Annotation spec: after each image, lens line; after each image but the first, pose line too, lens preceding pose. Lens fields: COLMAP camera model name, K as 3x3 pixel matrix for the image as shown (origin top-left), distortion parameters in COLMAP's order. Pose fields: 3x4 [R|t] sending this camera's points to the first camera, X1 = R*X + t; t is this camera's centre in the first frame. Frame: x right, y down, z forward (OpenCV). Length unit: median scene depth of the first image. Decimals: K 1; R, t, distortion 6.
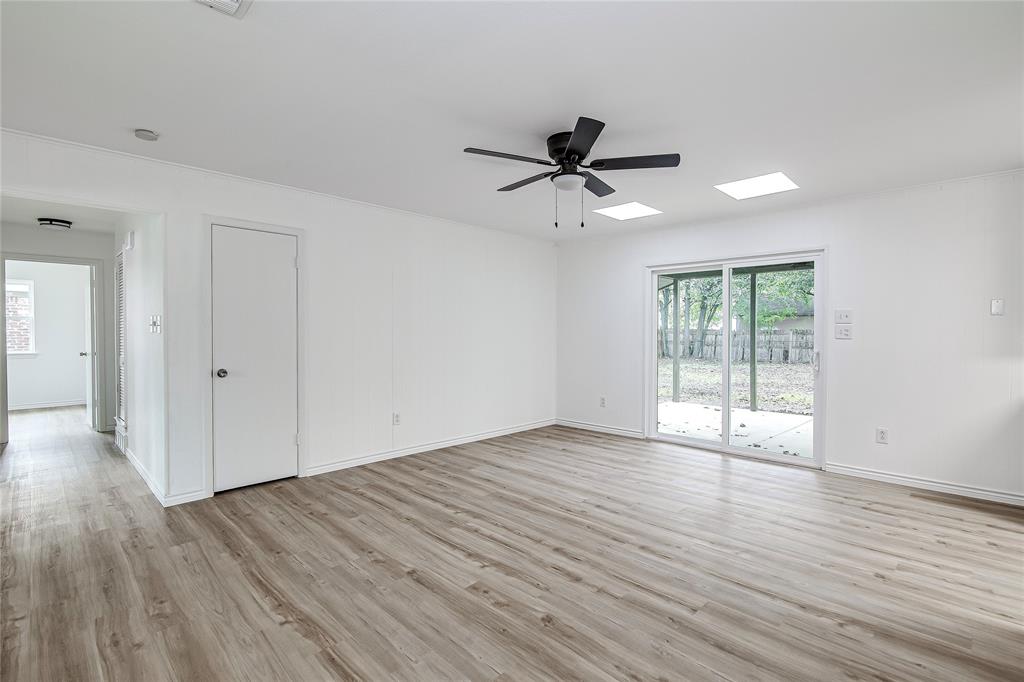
lens RADIAL K [[477.0, 0, 540.0], [0, 477.0, 339.4], [0, 0, 1]] dist [-0.011565, 0.003759]
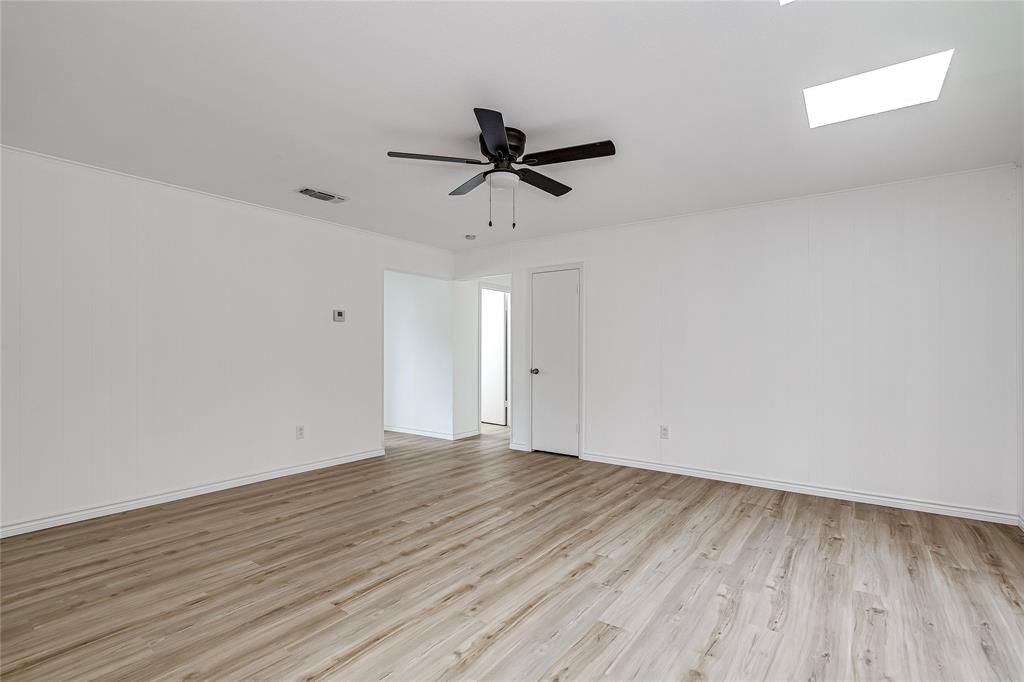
lens RADIAL K [[477.0, 0, 502.3], [0, 477.0, 350.3], [0, 0, 1]] dist [-0.011565, 0.003759]
pose [[0.105889, -0.001322, -0.994377, 0.911187], [-0.018370, 0.999826, -0.003285, 0.013314], [0.994208, 0.018615, 0.105846, 0.815053]]
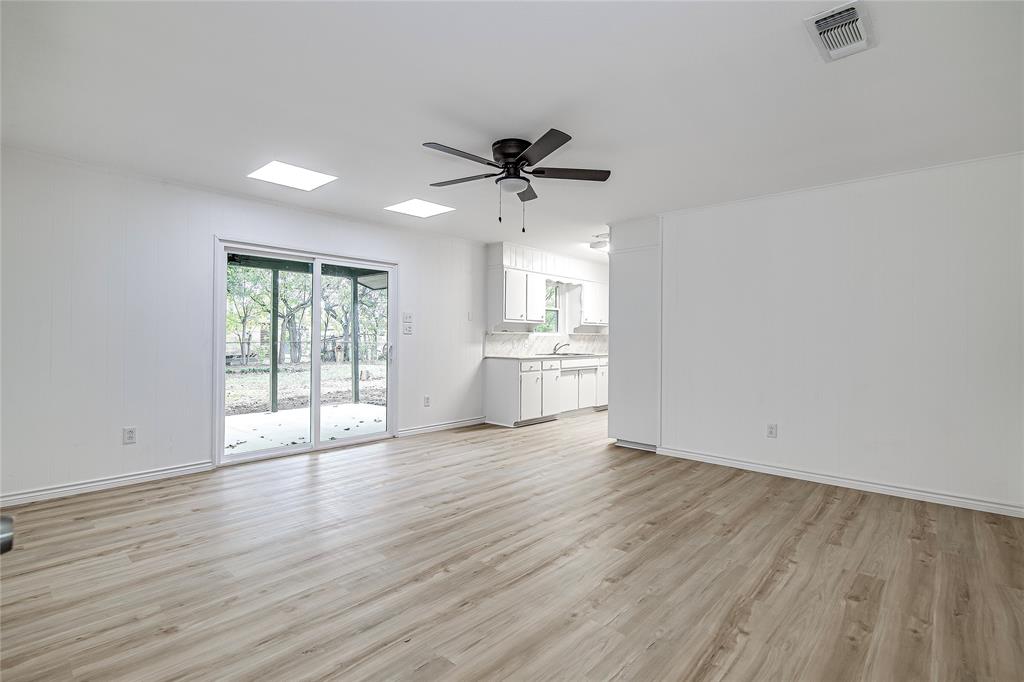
lens RADIAL K [[482.0, 0, 520.6], [0, 482.0, 332.7], [0, 0, 1]] dist [-0.010709, 0.000705]
pose [[-0.021868, 0.004764, 0.999750, -0.919881], [0.008824, 0.999951, -0.004572, 0.005965], [-0.999722, 0.008722, -0.021909, 0.908448]]
